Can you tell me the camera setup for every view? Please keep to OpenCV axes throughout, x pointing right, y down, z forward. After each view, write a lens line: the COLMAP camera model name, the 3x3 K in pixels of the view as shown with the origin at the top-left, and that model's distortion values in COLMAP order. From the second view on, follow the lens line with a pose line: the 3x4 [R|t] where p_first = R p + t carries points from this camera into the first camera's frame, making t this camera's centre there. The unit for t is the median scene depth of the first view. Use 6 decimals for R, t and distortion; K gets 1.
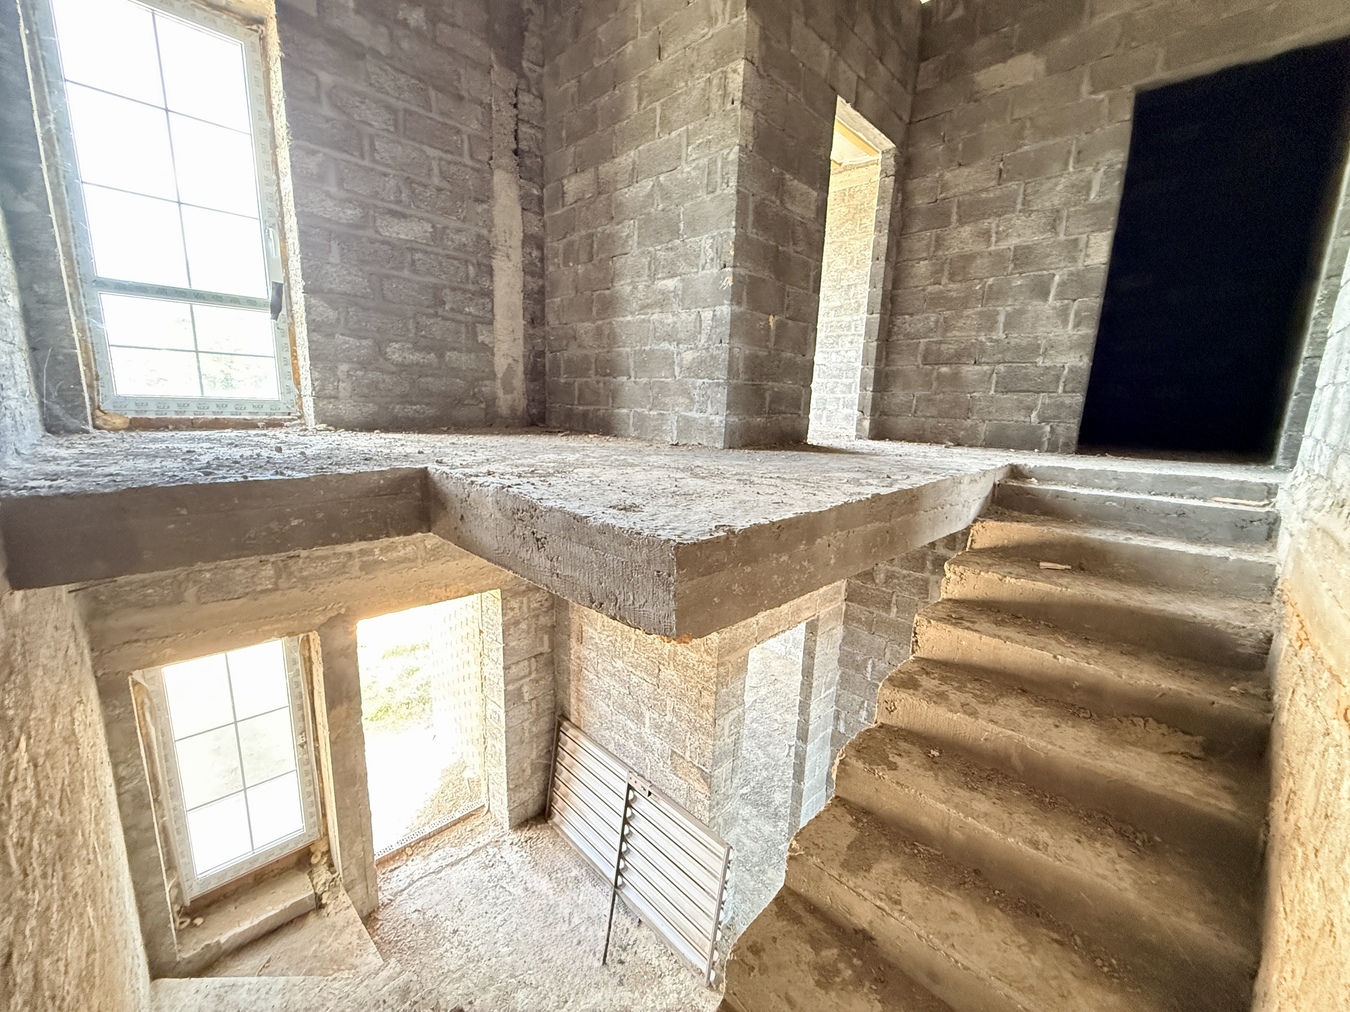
lens RADIAL K [[539.6, 0, 672.4], [0, 539.6, 507.5], [0, 0, 1]] dist [0.000756, 0.000136]
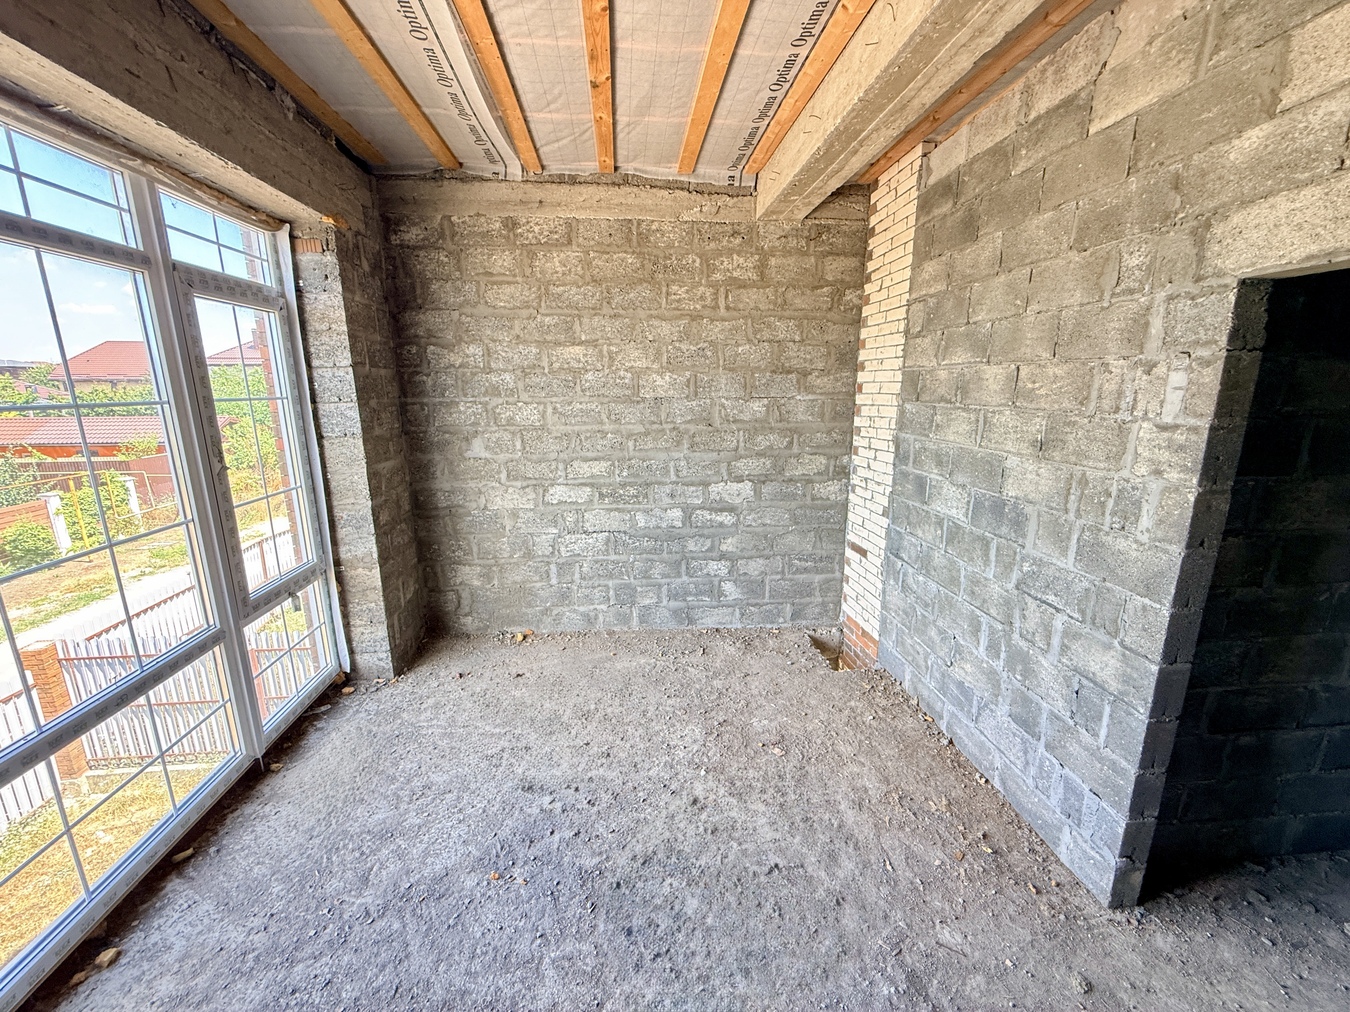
lens RADIAL K [[539.6, 0, 672.4], [0, 539.6, 507.5], [0, 0, 1]] dist [0.000756, 0.000136]
pose [[0.642861, -0.204687, 0.738128, -0.181927], [0.172606, 0.977561, 0.120754, -0.685860], [-0.746282, 0.049778, 0.663766, 1.167894]]
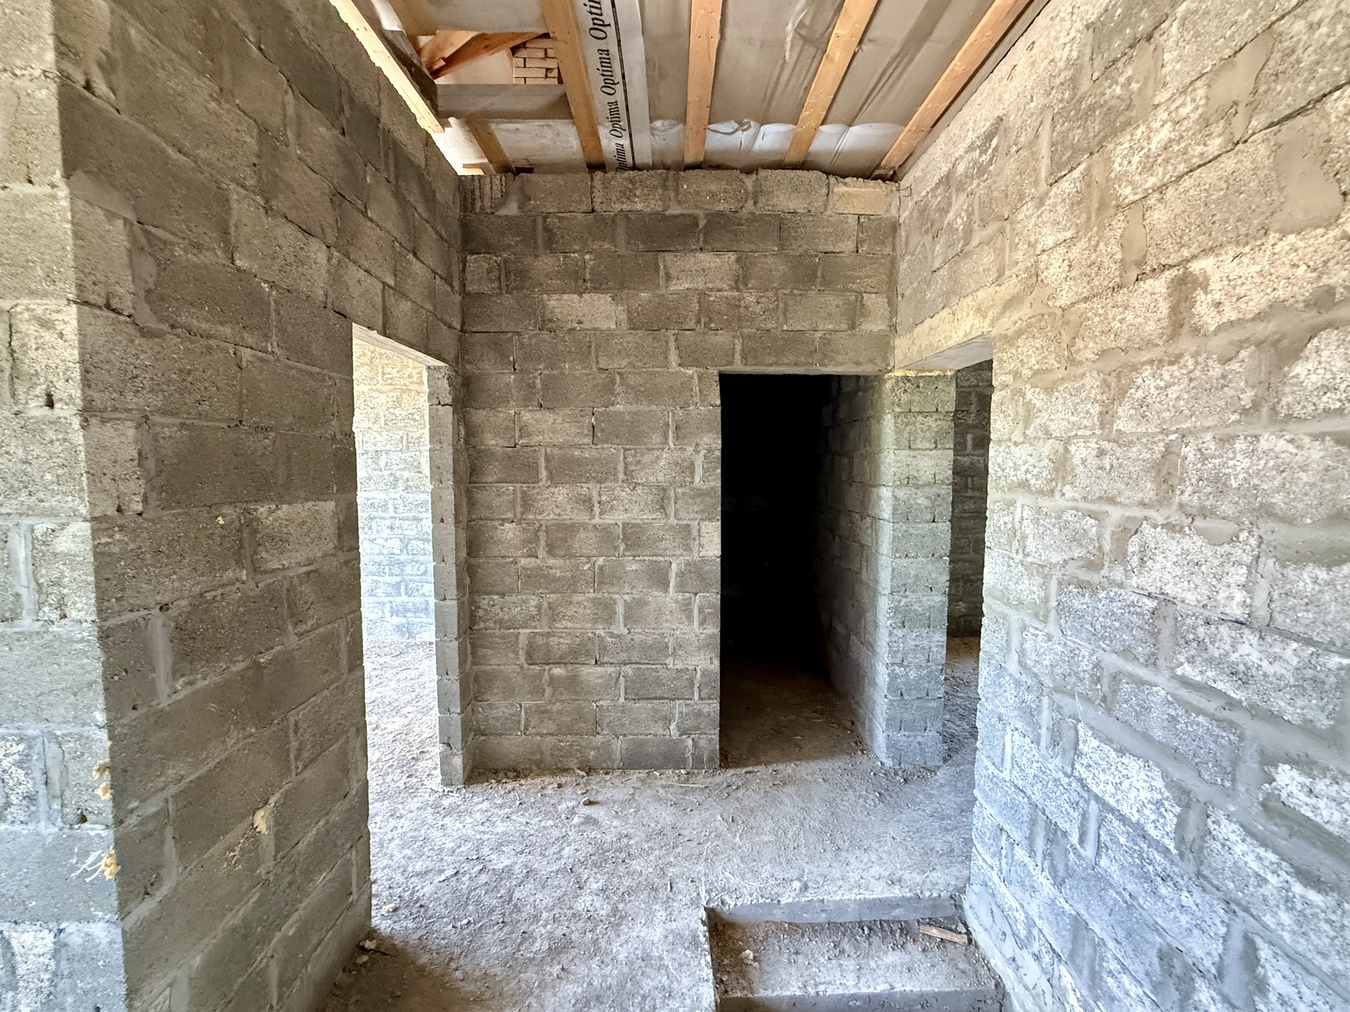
lens RADIAL K [[583.2, 0, 675.1], [0, 583.2, 508.5], [0, 0, 1]] dist [0.001961, 0.000141]
pose [[0.701859, -0.087047, 0.706978, 0.093592], [0.157869, 0.986832, -0.035221, -0.462043], [-0.694602, 0.136330, 0.706358, 0.350222]]
